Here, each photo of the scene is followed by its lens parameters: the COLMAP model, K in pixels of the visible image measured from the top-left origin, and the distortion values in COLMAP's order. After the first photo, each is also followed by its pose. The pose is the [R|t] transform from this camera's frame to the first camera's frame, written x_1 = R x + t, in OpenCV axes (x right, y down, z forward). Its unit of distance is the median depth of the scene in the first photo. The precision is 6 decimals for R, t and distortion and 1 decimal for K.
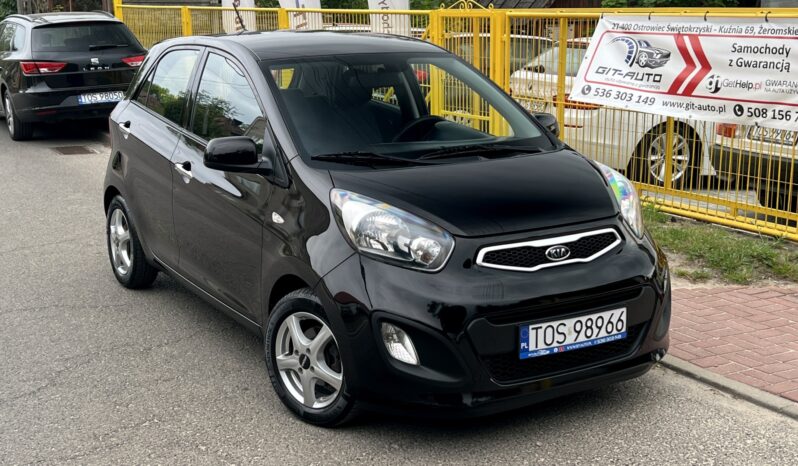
lens RADIAL K [[1086.0, 0, 399.0], [0, 1086.0, 233.0], [0, 0, 1]] dist [0.092507, -0.102795]
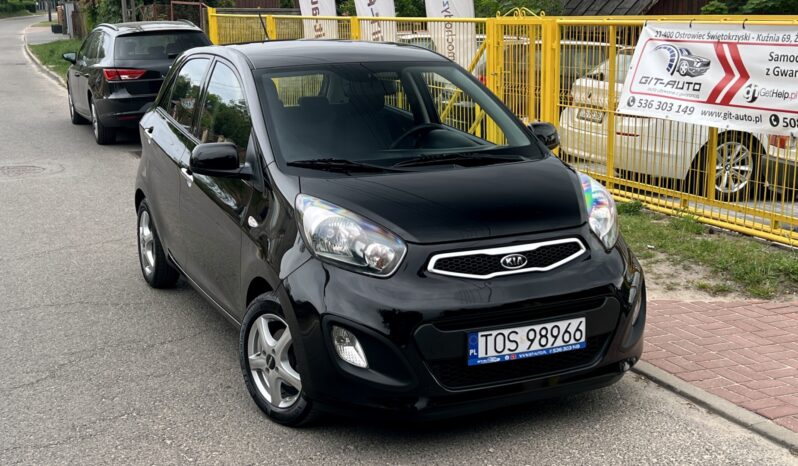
lens RADIAL K [[1086.0, 0, 399.0], [0, 1086.0, 233.0], [0, 0, 1]] dist [0.092507, -0.102795]
pose [[0.993877, 0.018649, -0.108903, 0.130174], [-0.019288, 0.999802, -0.004818, -0.000838], [0.108791, 0.006889, 0.994041, -0.009631]]
